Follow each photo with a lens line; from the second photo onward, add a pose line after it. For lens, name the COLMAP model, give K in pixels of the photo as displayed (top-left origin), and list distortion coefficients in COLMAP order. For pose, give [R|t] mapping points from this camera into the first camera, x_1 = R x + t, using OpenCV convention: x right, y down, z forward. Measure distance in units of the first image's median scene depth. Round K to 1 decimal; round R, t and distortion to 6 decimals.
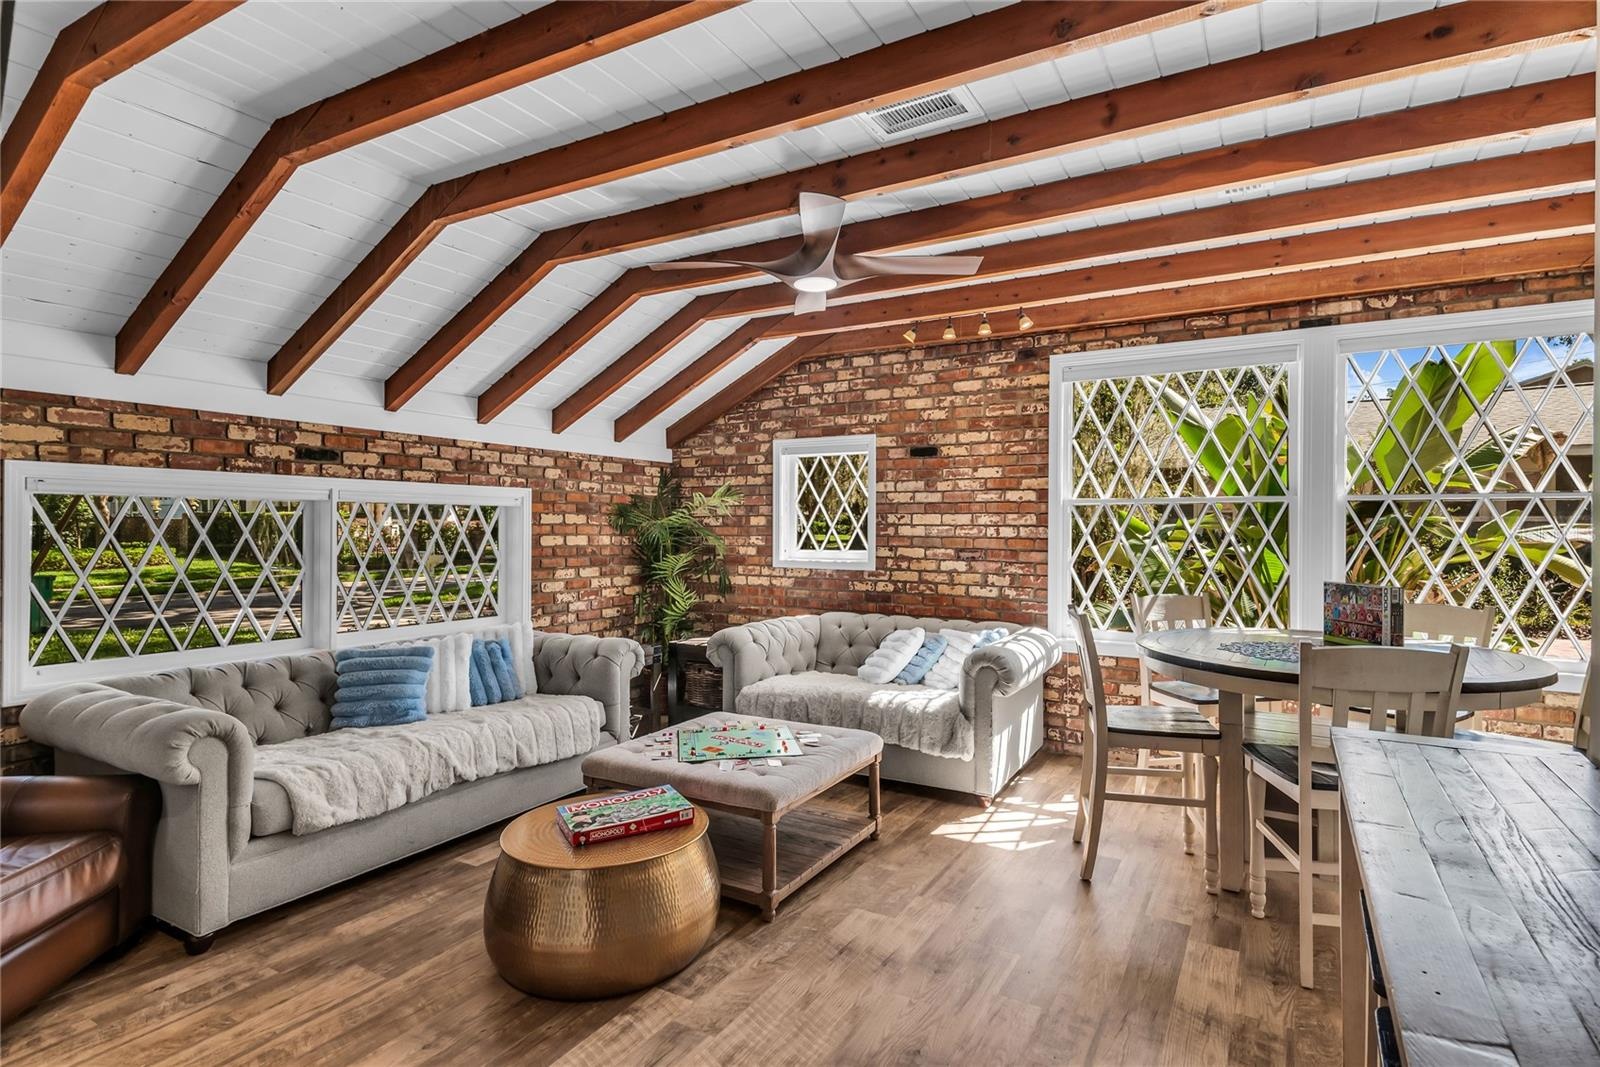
lens RADIAL K [[807.7, 0, 806.6], [0, 807.7, 530.1], [0, 0, 1]] dist [0.029803, -0.001258]
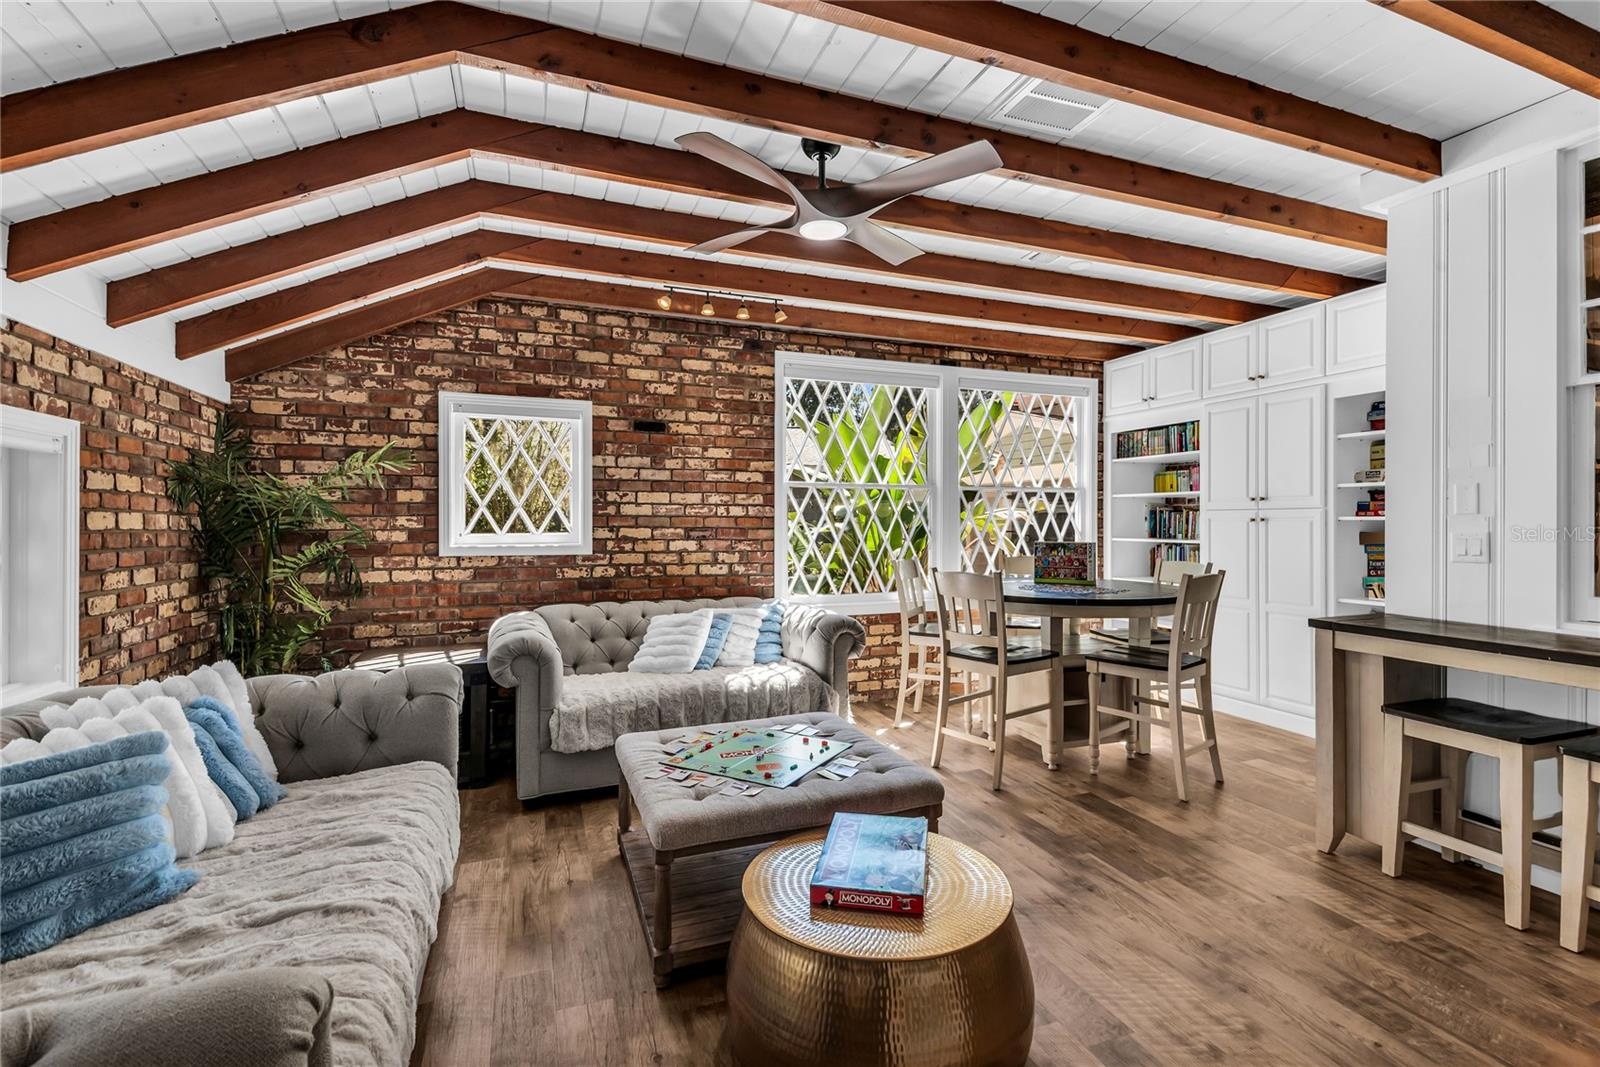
lens RADIAL K [[733.5, 0, 825.8], [0, 733.5, 520.3], [0, 0, 1]] dist [0.016072, -0.002950]
pose [[0.619488, -0.001276, 0.785005, -0.402903], [0.003958, 0.999991, -0.001499, 0.015310], [-0.784996, 0.004036, 0.619488, 0.305148]]
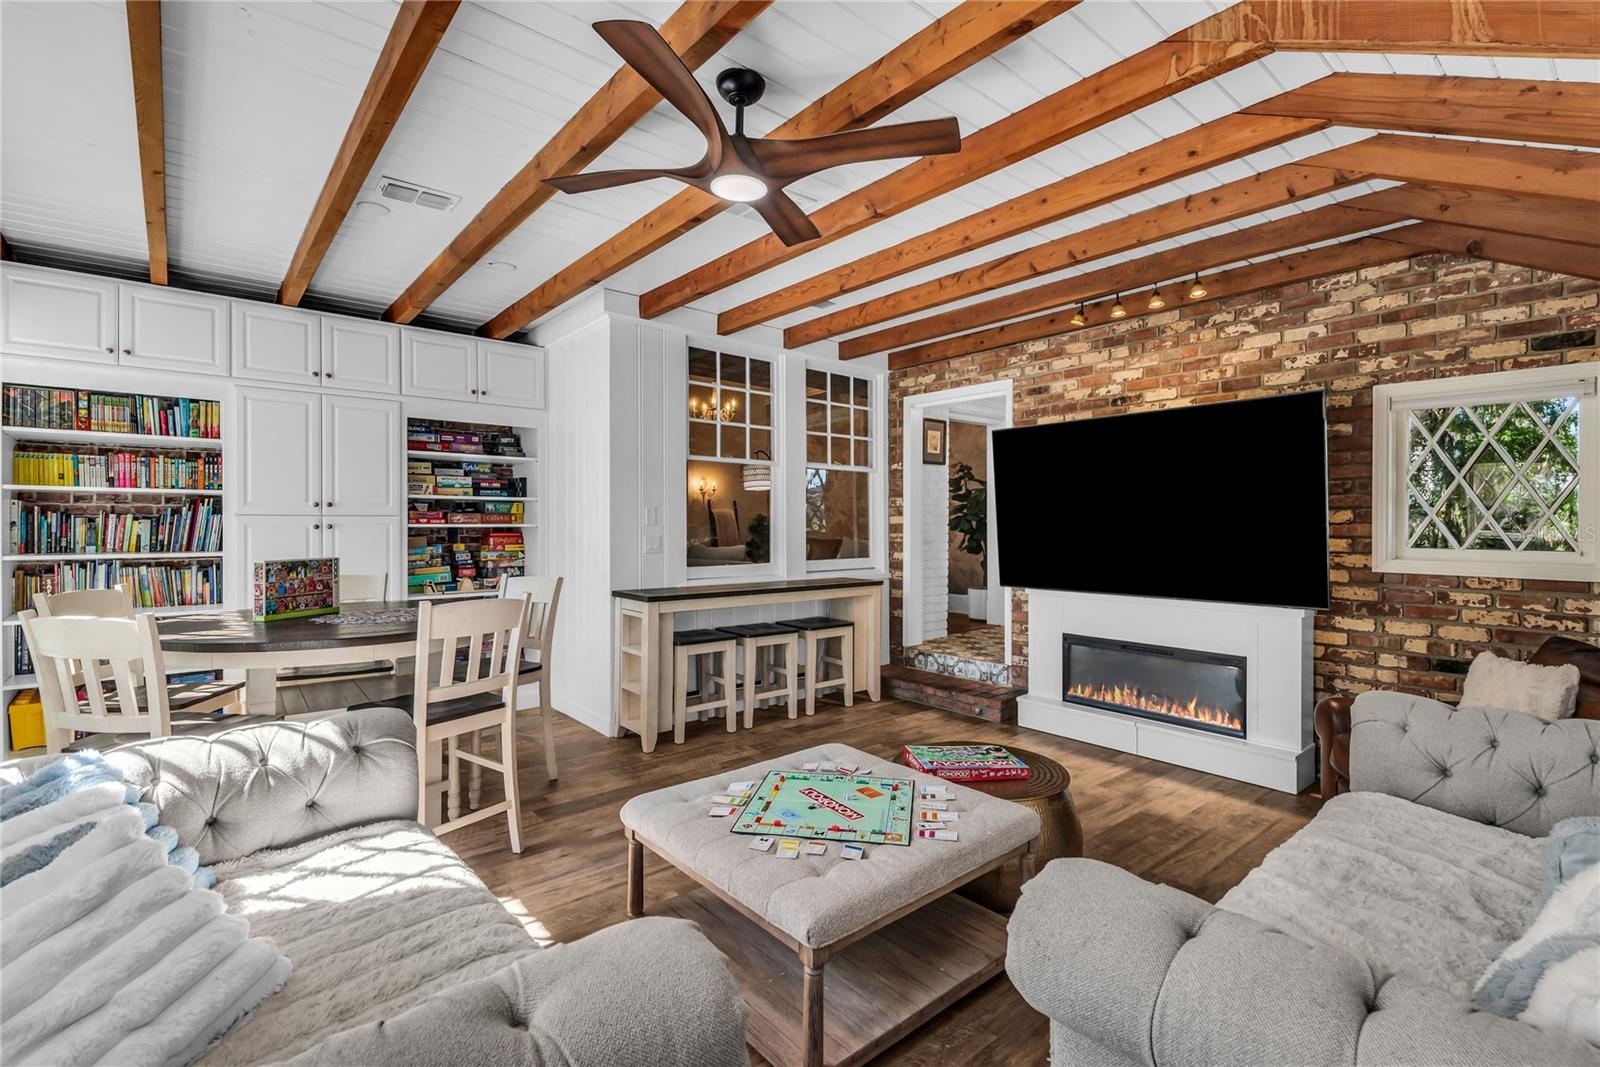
lens RADIAL K [[733.5, 0, 799.1], [0, 733.5, 524.5], [0, 0, 1]] dist [0.016072, -0.002950]
pose [[-0.939885, -0.008152, 0.341394, -0.179143], [-0.005826, 0.999952, 0.007838, 0.004094], [-0.341441, 0.005378, -0.939888, 1.033512]]
